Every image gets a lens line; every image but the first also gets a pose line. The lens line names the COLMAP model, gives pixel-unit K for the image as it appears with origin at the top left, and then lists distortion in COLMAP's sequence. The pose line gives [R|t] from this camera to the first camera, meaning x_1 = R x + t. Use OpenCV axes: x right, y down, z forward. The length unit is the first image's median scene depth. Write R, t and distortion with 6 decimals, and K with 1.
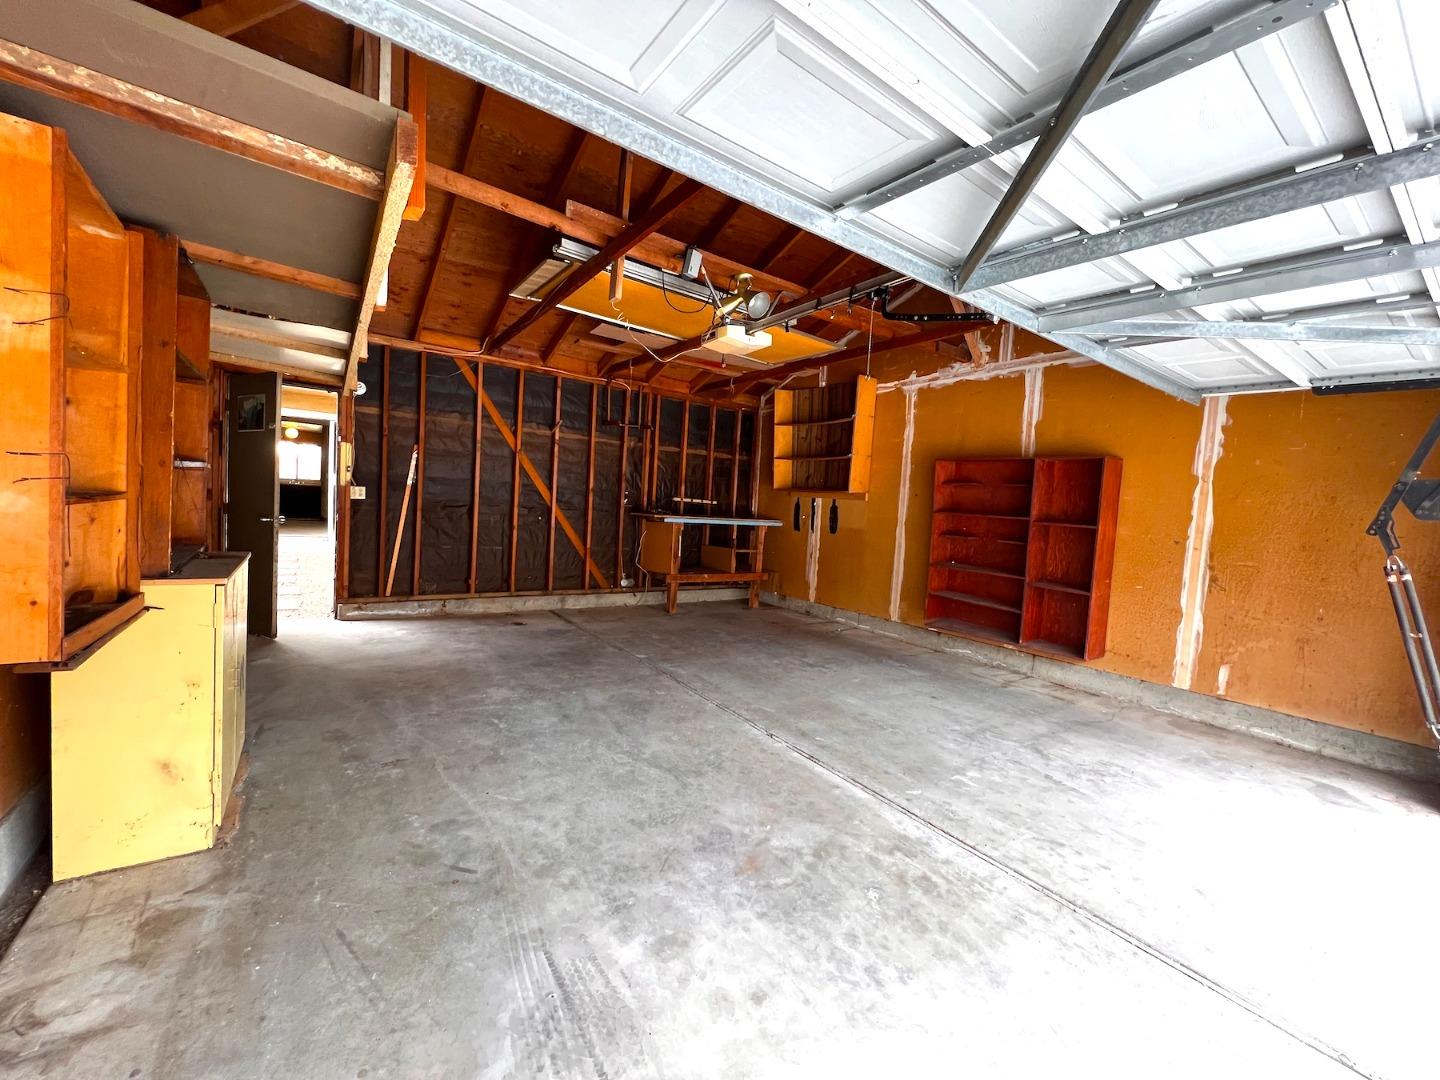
lens RADIAL K [[572.0, 0, 717.5], [0, 572.0, 537.5], [0, 0, 1]] dist [-0.001394, 0.000140]
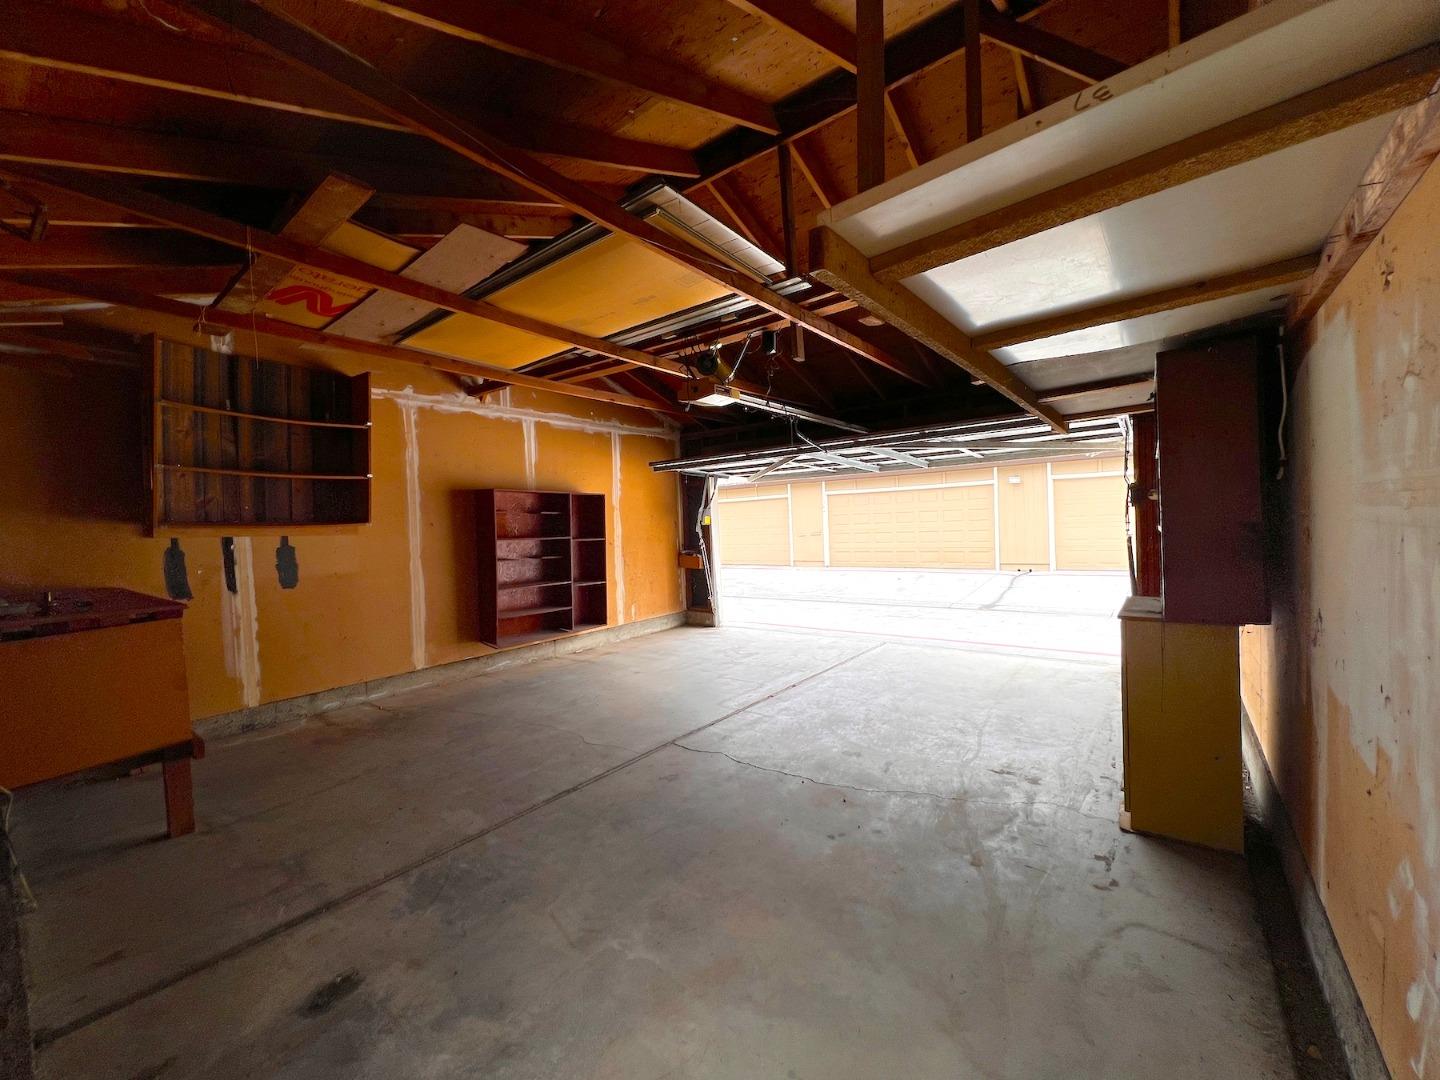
lens RADIAL K [[572.0, 0, 719.6], [0, 572.0, 535.6], [0, 0, 1]] dist [-0.001394, 0.000140]
pose [[-0.294540, -0.073528, 0.952806, -1.074255], [0.066421, 0.993049, 0.097166, -0.184744], [-0.953328, 0.091905, -0.287609, 1.333143]]
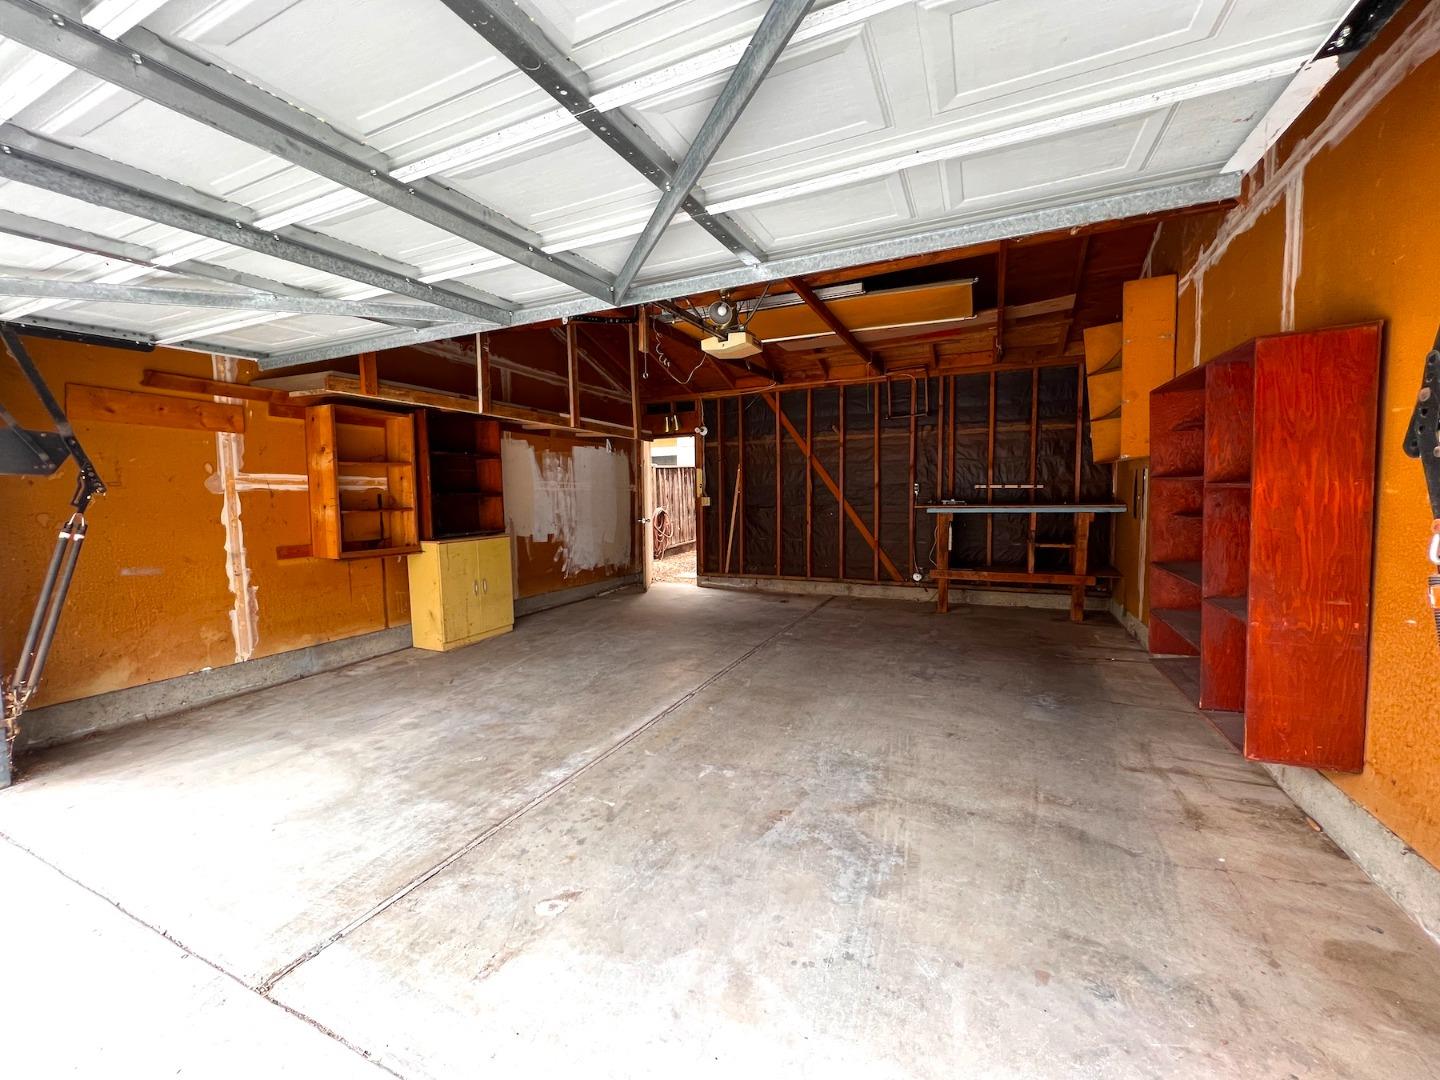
lens RADIAL K [[572.0, 0, 720.2], [0, 572.0, 535.0], [0, 0, 1]] dist [-0.001394, 0.000140]
pose [[0.503636, -0.007644, -0.863882, 0.988187], [-0.001932, 0.999948, -0.009974, 0.035122], [0.863914, 0.006693, 0.503595, 0.423045]]
